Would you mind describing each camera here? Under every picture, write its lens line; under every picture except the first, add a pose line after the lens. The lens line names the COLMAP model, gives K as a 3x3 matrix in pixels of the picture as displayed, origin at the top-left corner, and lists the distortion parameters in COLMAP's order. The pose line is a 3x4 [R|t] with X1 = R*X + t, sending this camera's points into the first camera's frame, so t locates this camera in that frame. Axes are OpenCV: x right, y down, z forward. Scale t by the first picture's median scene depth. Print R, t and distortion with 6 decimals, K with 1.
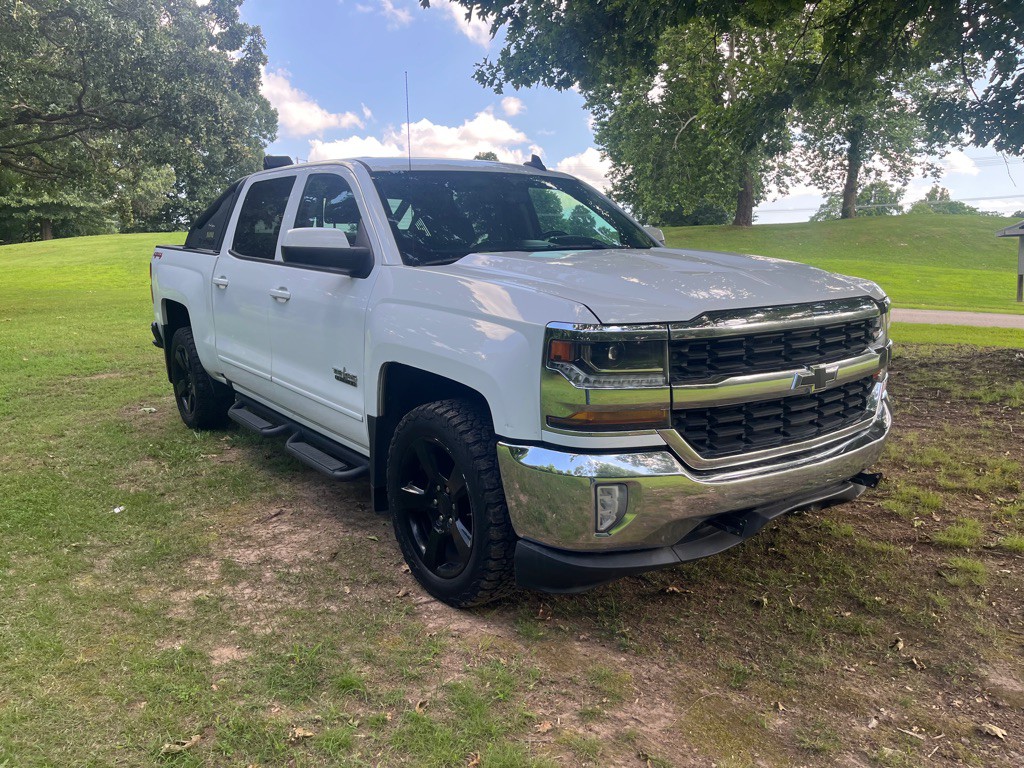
lens RADIAL K [[788.8, 0, 520.5], [0, 788.8, 388.8], [0, 0, 1]] dist [0.023369, -0.033431]
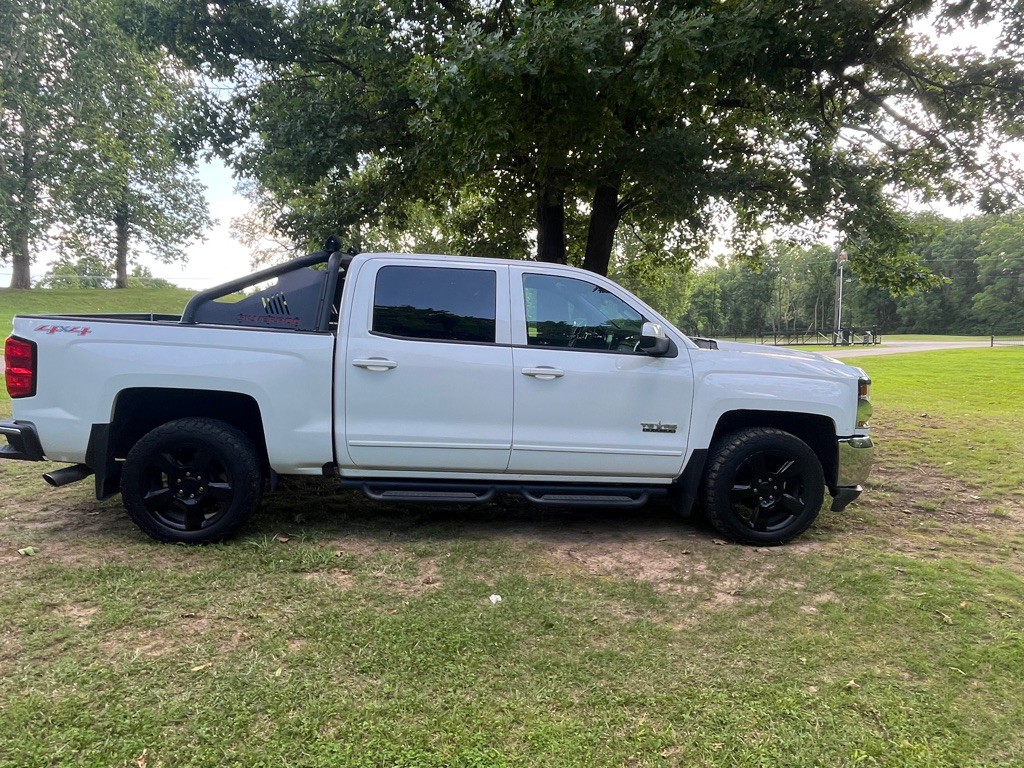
lens RADIAL K [[631.3, 0, 514.7], [0, 631.3, 382.0], [0, 0, 1]] dist [0.004097, -0.006530]
pose [[0.512970, -0.059749, 0.856325, -0.175234], [0.118867, 0.992908, -0.001927, -0.016657], [-0.850137, 0.102777, 0.516434, 0.083452]]
